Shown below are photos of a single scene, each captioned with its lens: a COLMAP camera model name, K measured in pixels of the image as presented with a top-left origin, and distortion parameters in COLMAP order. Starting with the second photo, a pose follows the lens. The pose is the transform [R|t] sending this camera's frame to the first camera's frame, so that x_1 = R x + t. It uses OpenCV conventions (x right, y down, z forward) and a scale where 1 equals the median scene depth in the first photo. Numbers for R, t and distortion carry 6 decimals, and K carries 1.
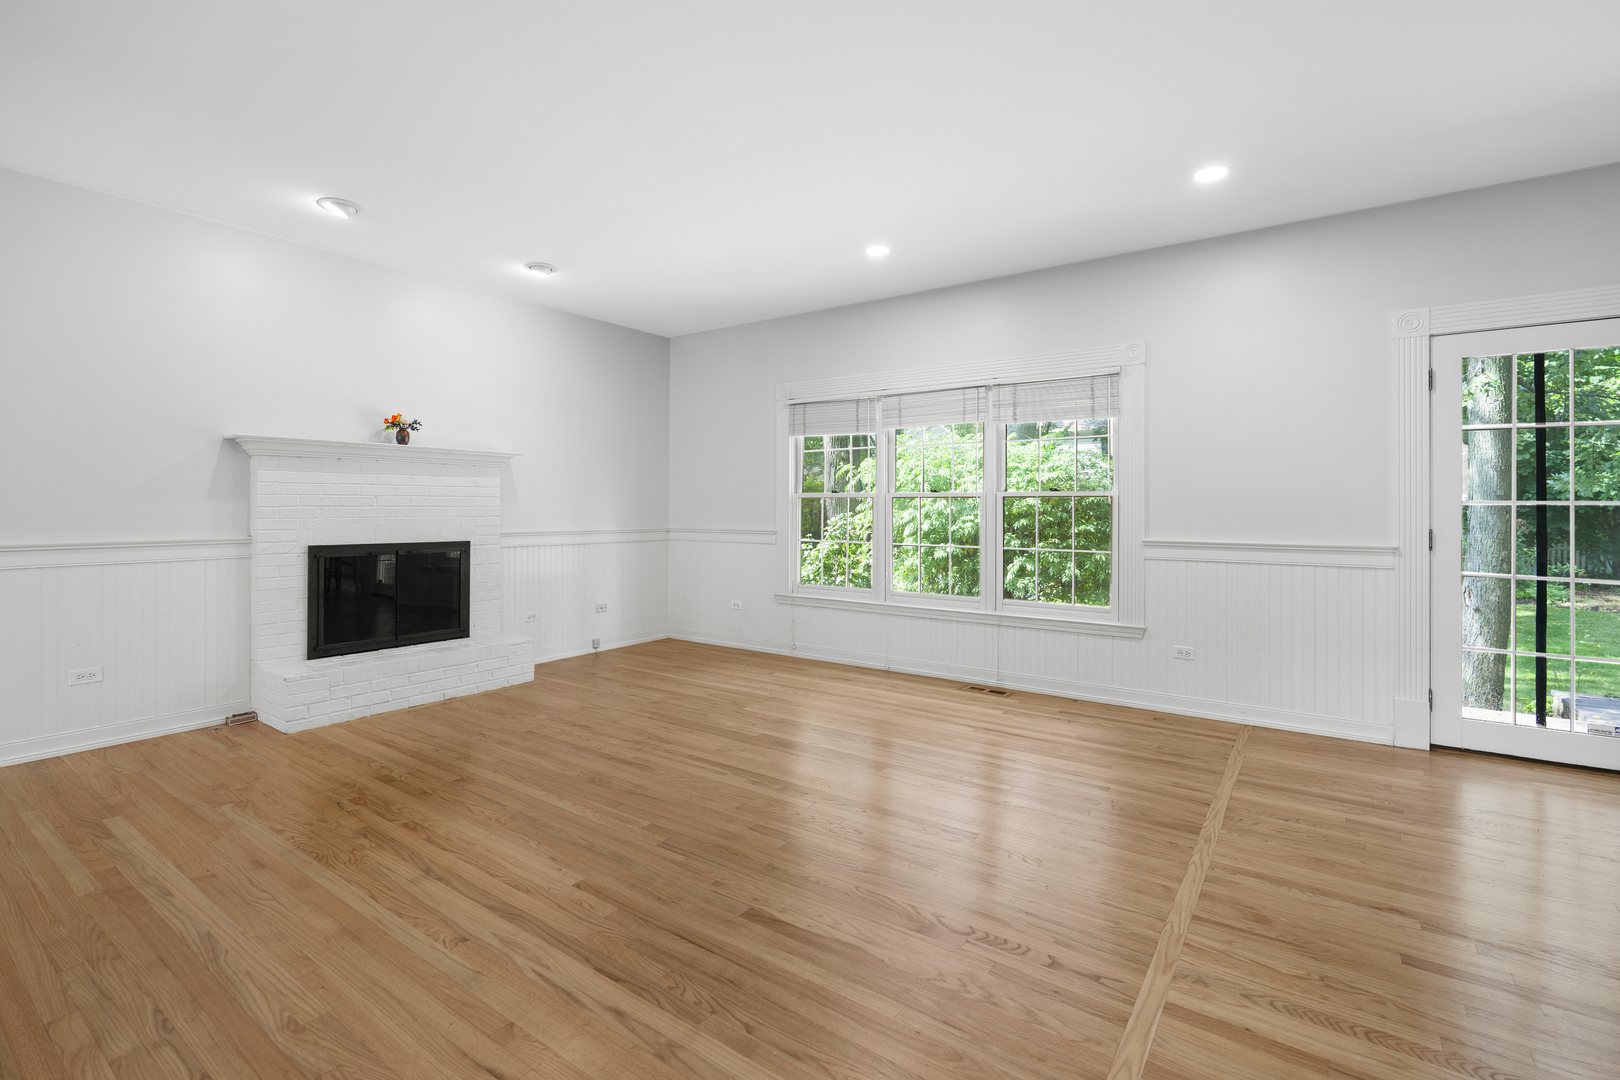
lens RADIAL K [[716.6, 0, 815.9], [0, 716.6, 506.5], [0, 0, 1]] dist [-0.005272, 0.000221]
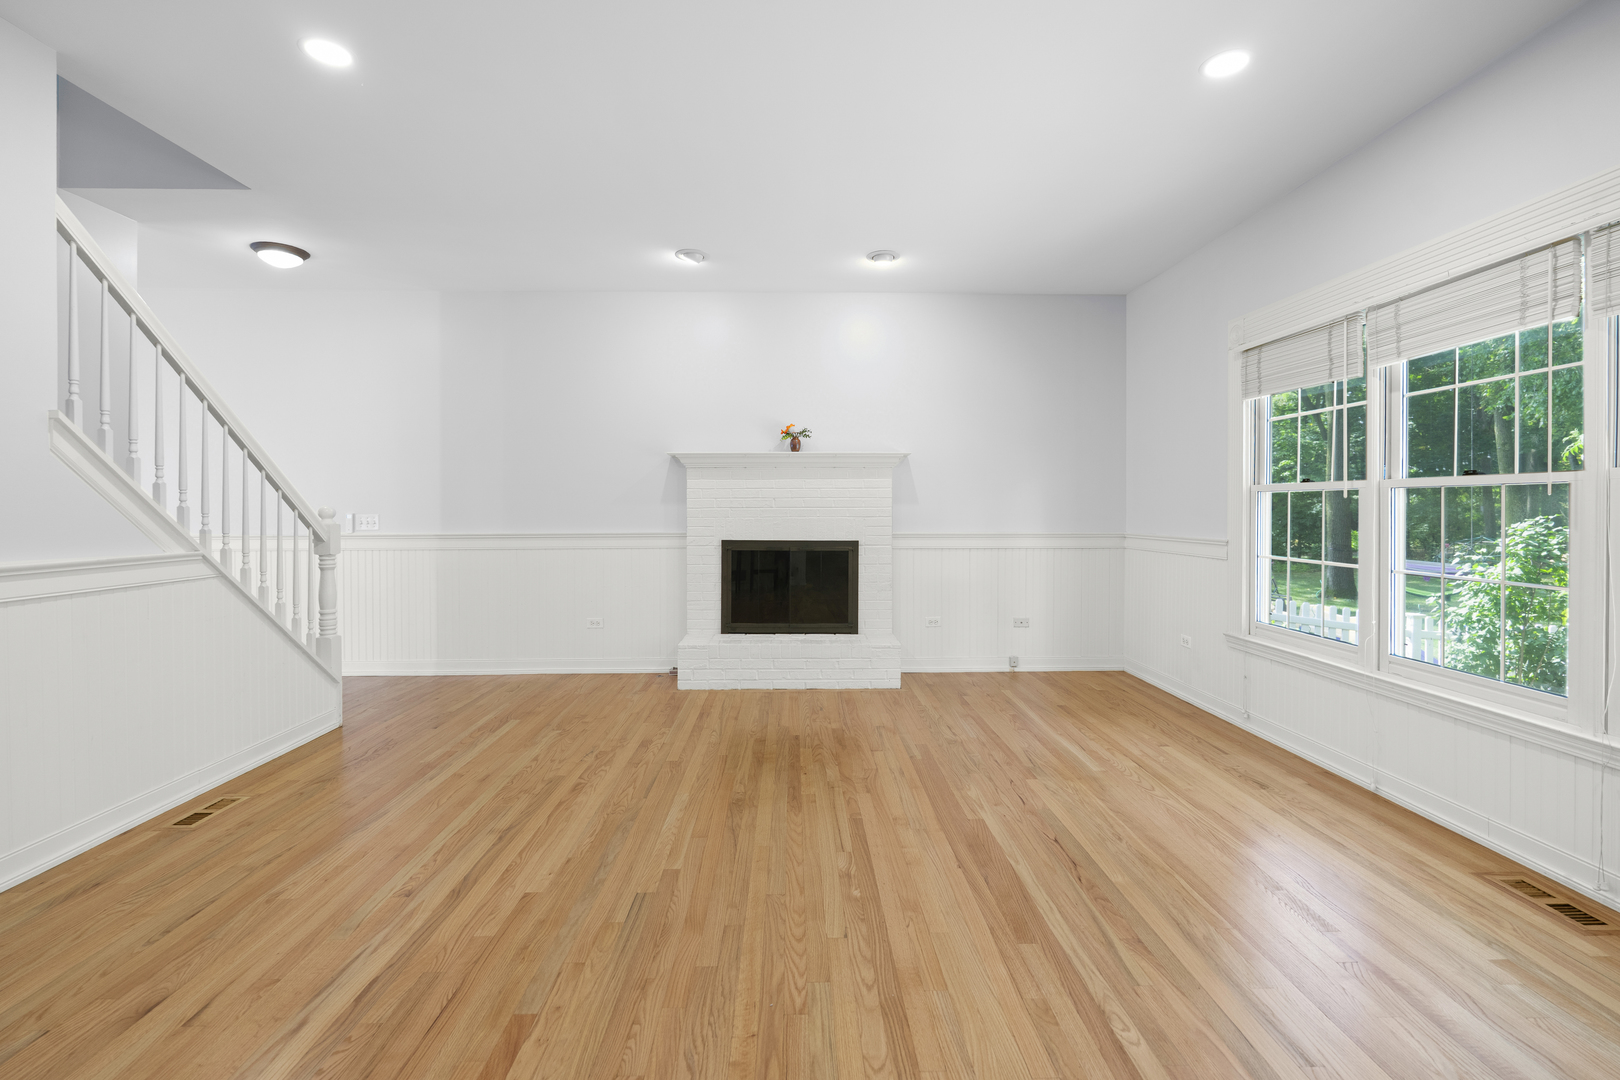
lens RADIAL K [[716.6, 0, 815.3], [0, 716.6, 514.2], [0, 0, 1]] dist [-0.005272, 0.000221]
pose [[0.596658, 0.002178, -0.802493, 0.418165], [0.005428, 0.999962, 0.006749, 0.003398], [0.802477, -0.008383, 0.596624, 0.451967]]
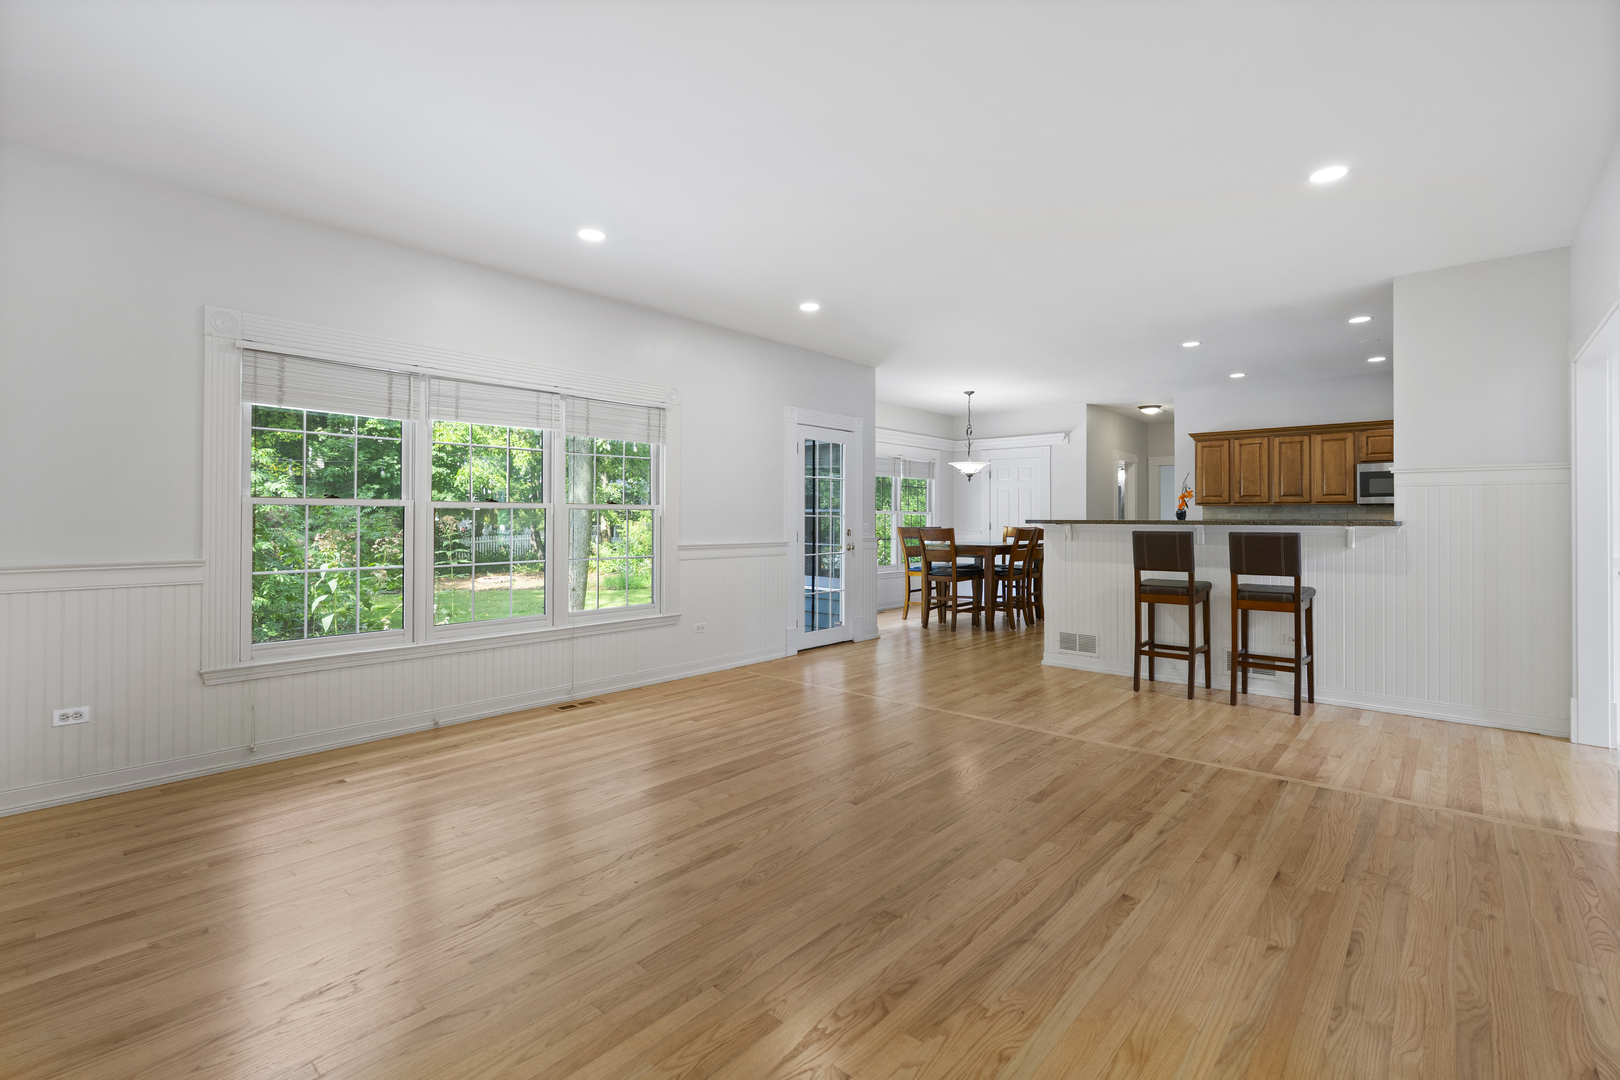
lens RADIAL K [[716.6, 0, 804.7], [0, 716.6, 522.9], [0, 0, 1]] dist [-0.005272, 0.000221]
pose [[0.130512, -0.007119, 0.991421, -0.910263], [-0.004002, 0.999962, 0.007707, -0.004029], [-0.991439, -0.004973, 0.130478, 0.727877]]
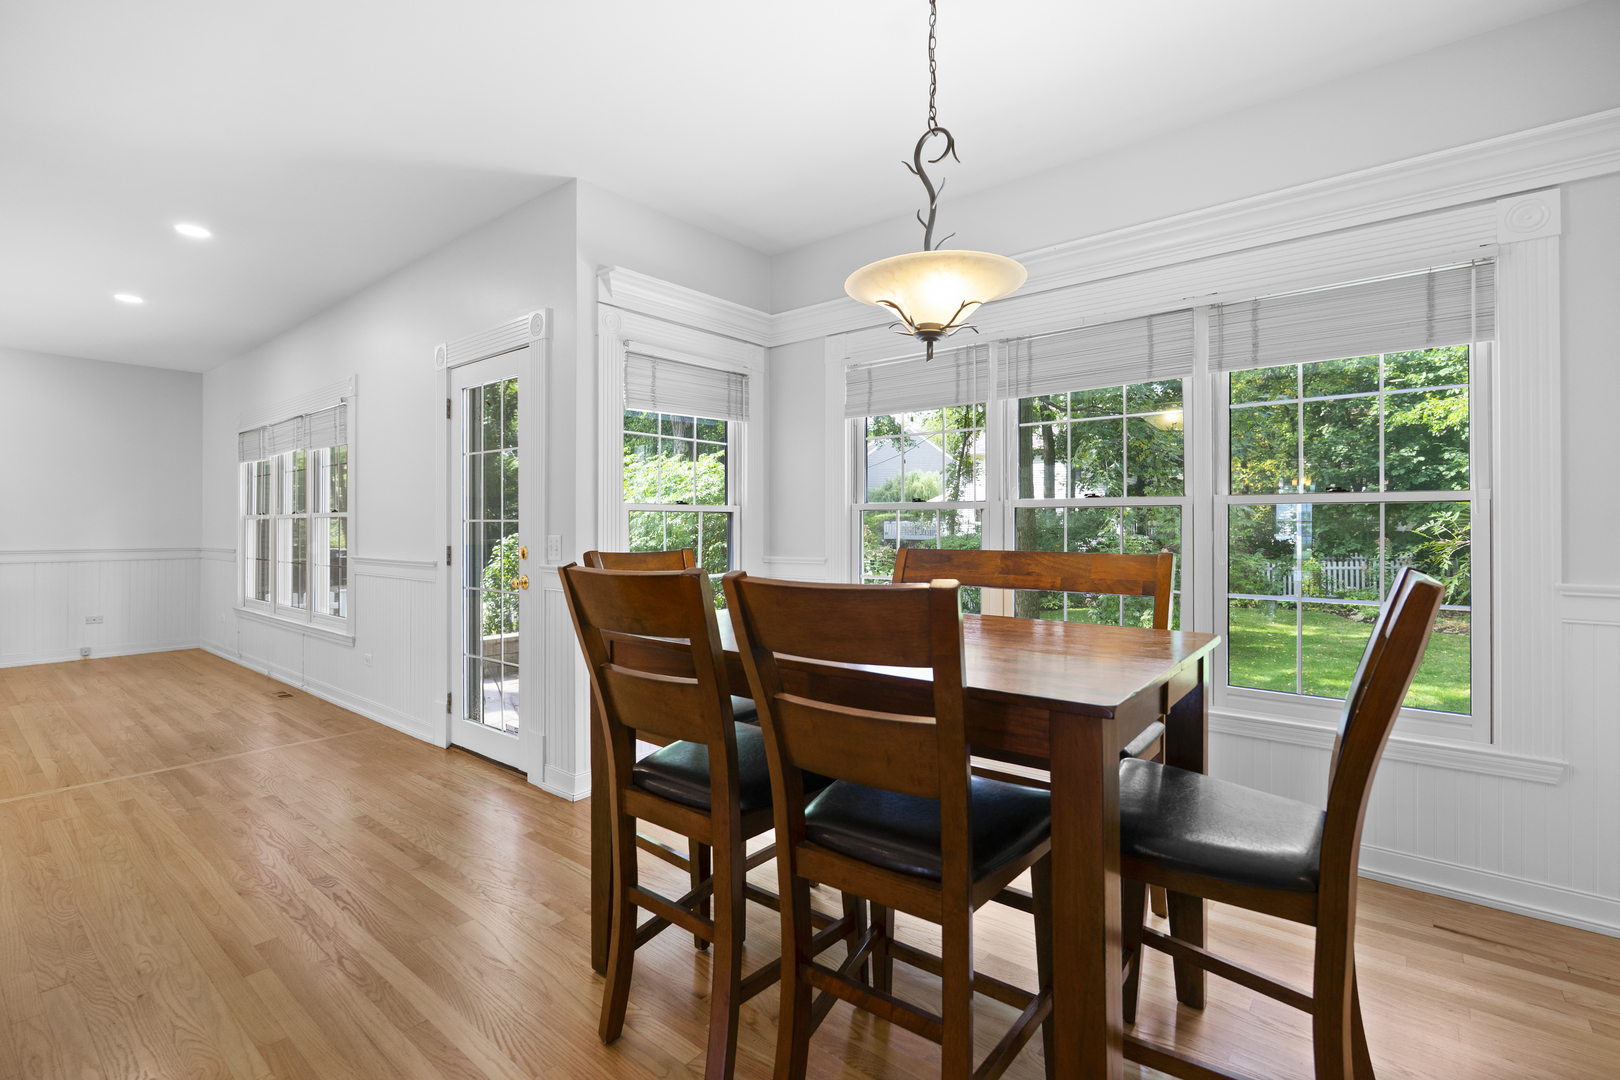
lens RADIAL K [[716.6, 0, 824.2], [0, 716.6, 524.6], [0, 0, 1]] dist [-0.005272, 0.000221]
pose [[0.998489, -0.003252, -0.054853, 1.458434], [0.003018, 0.999986, -0.004343, 0.005510], [0.054866, 0.004171, 0.998485, -0.061750]]
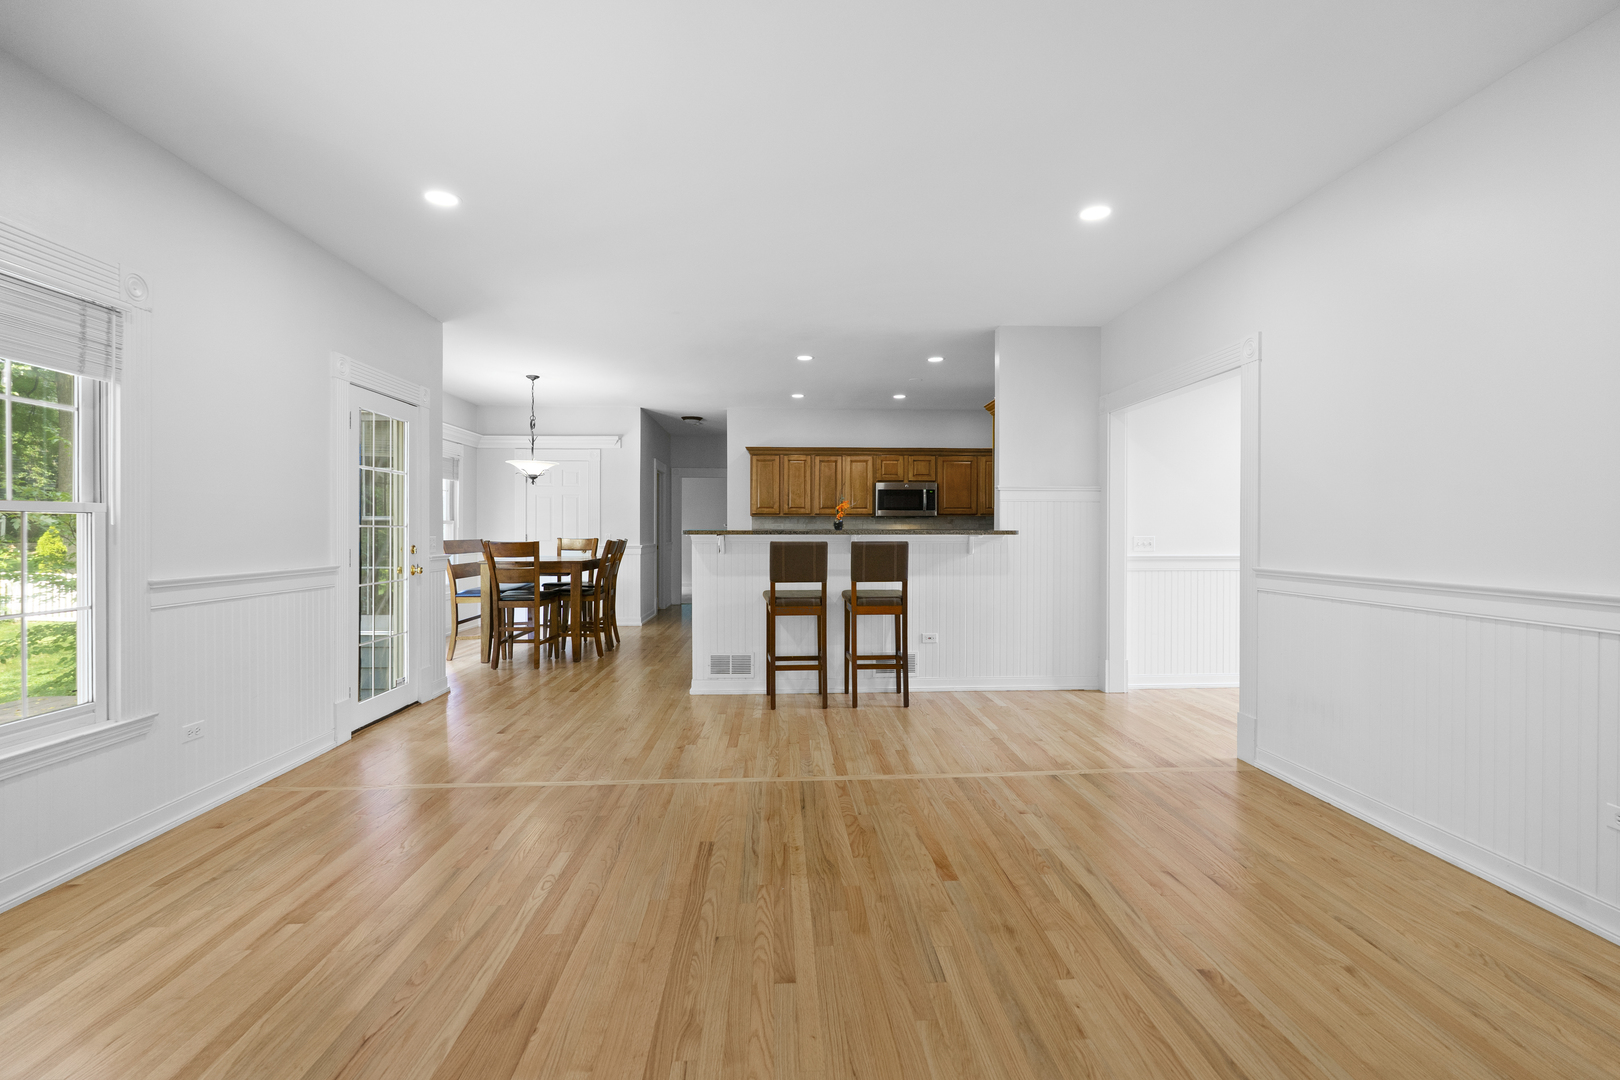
lens RADIAL K [[716.6, 0, 803.6], [0, 716.6, 532.7], [0, 0, 1]] dist [-0.005272, 0.000221]
pose [[-0.601026, -0.004579, 0.799216, -0.505131], [-0.002180, 0.999989, 0.004090, -0.001929], [-0.799227, 0.000716, -0.601029, 1.082597]]
